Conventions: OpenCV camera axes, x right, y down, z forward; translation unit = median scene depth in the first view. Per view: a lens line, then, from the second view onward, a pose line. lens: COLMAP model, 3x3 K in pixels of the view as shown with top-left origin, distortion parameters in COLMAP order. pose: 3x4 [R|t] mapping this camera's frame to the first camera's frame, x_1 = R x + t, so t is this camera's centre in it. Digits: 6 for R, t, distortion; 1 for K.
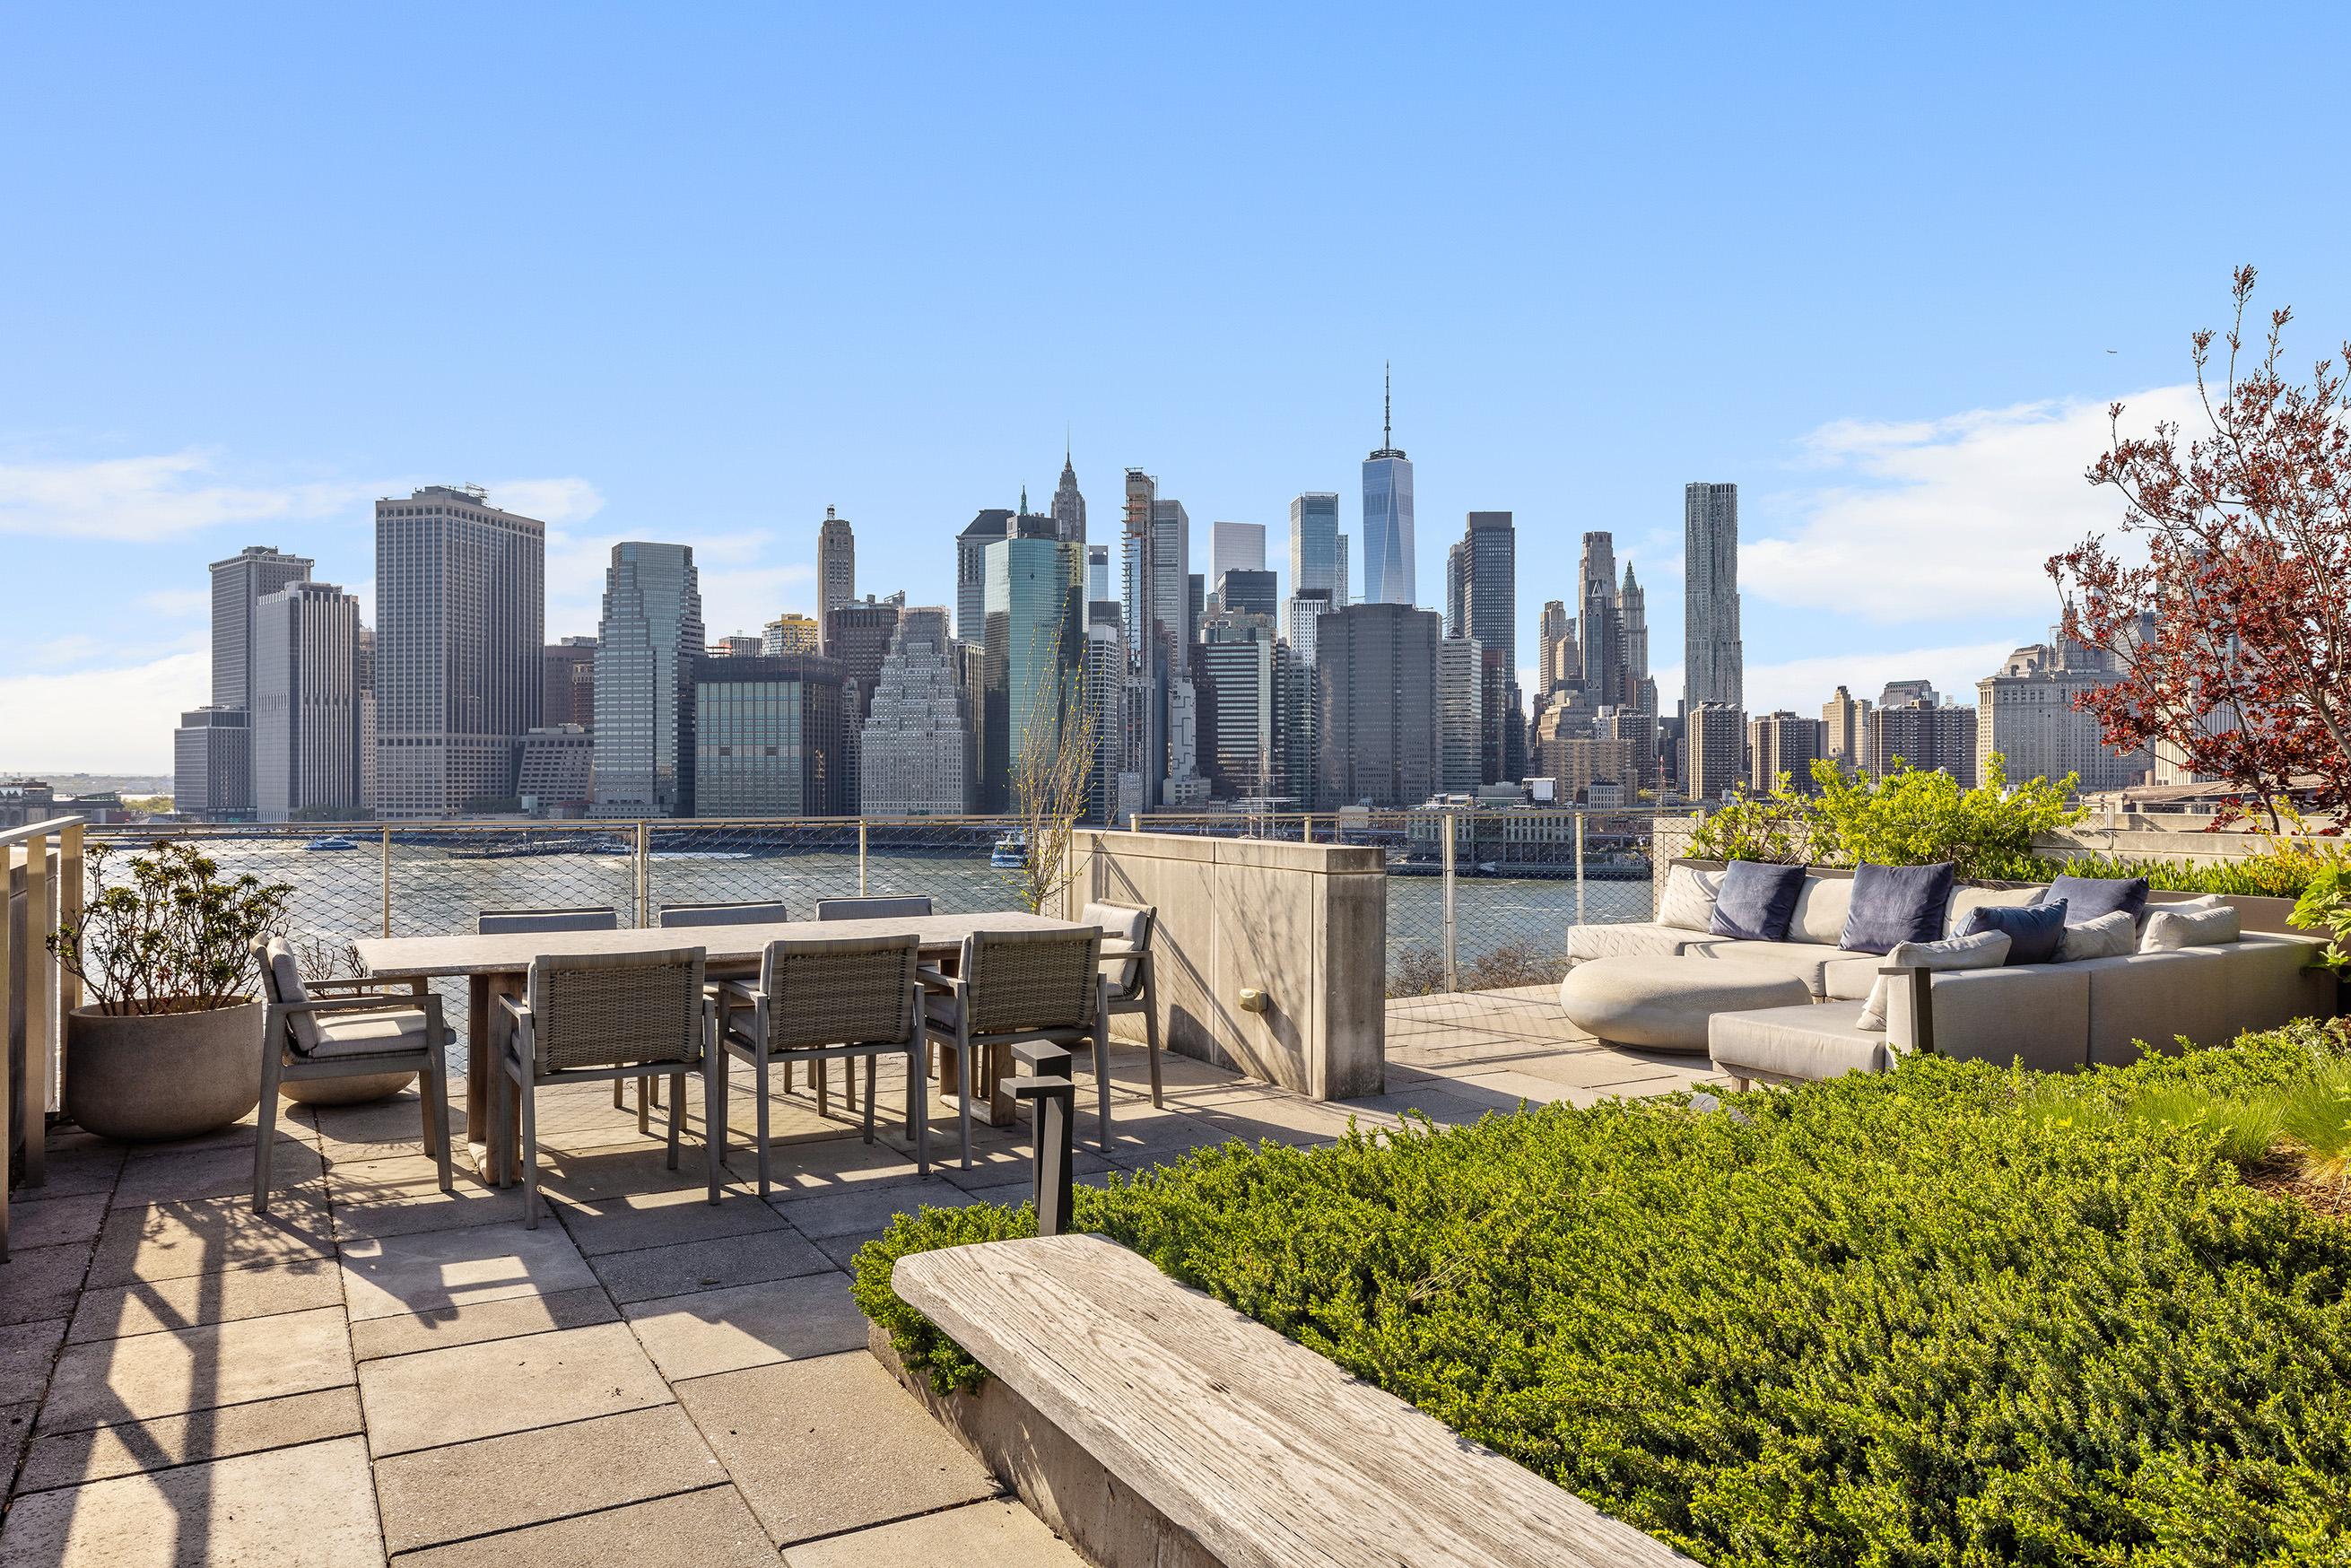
lens RADIAL K [[1588.3, 0, 1170.0], [0, 1588.3, 794.9], [0, 0, 1]] dist [0.001858, 0.005447]
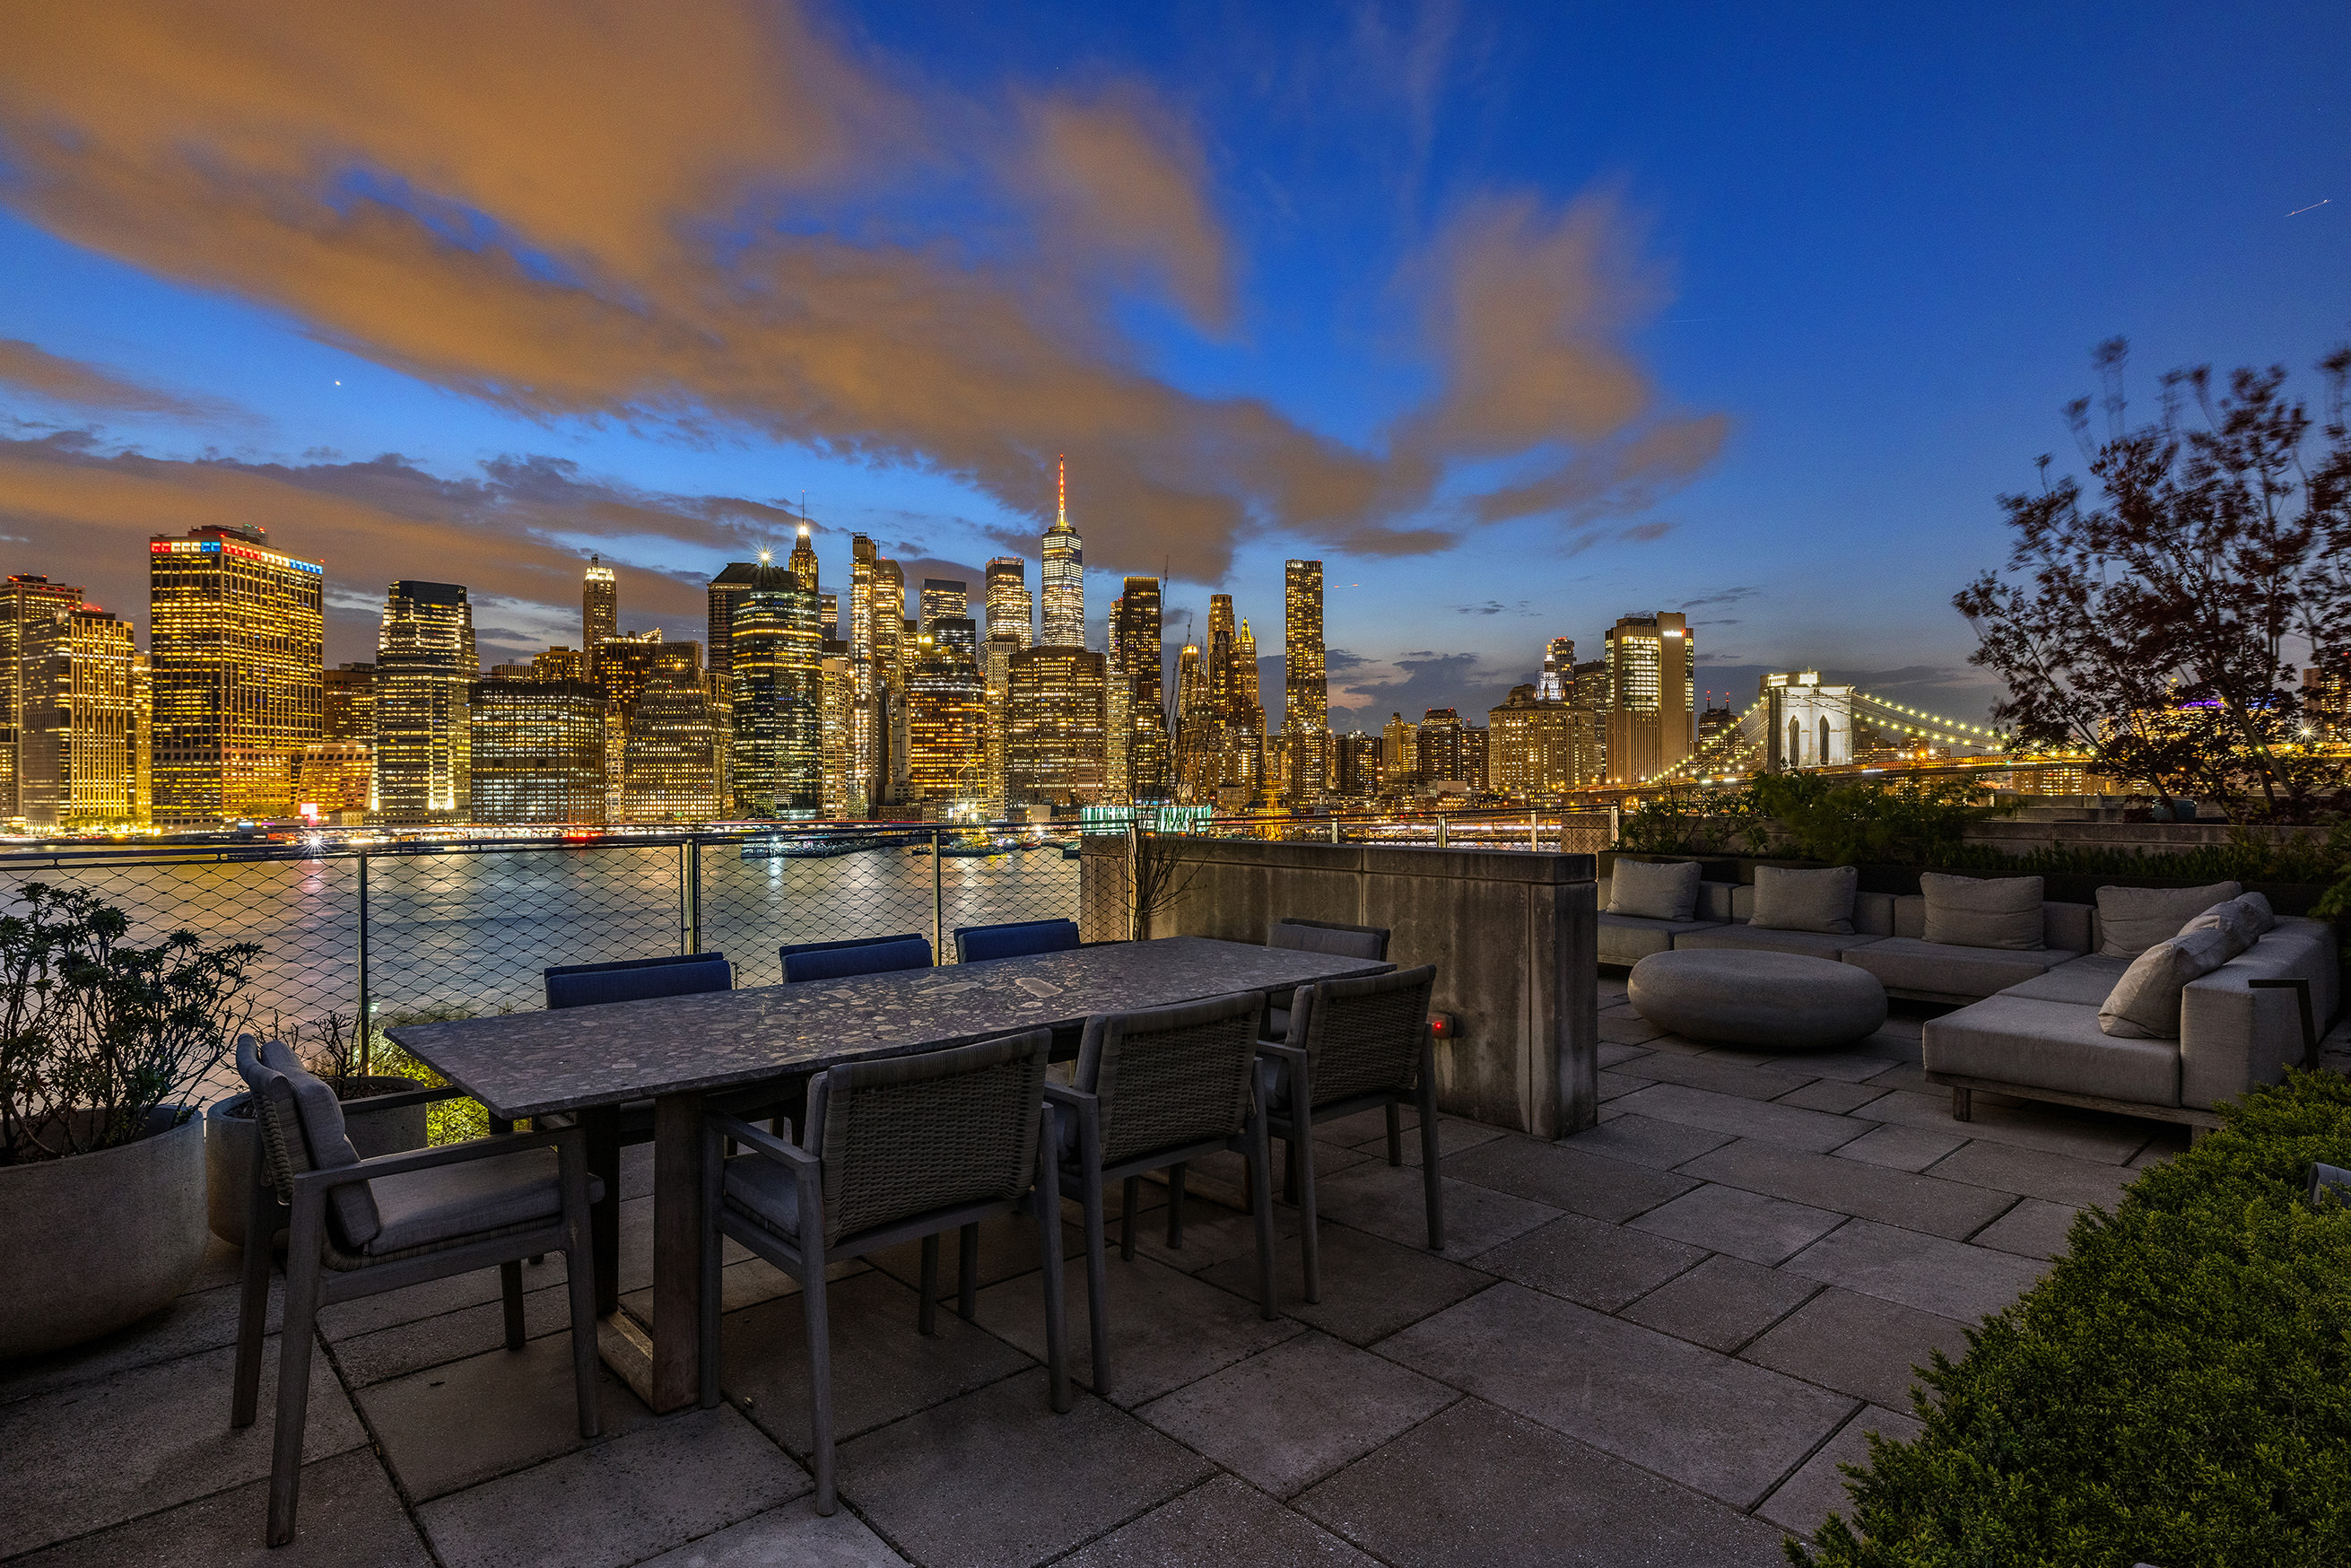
lens RADIAL K [[1250.4, 0, 1174.0], [0, 1250.4, 786.4], [0, 0, 1]] dist [-0.002534, 0.001250]
pose [[0.975004, -0.006024, 0.222107, -0.296343], [0.007720, 0.999947, -0.006768, -0.002916], [-0.222055, 0.008314, 0.974999, 0.405838]]
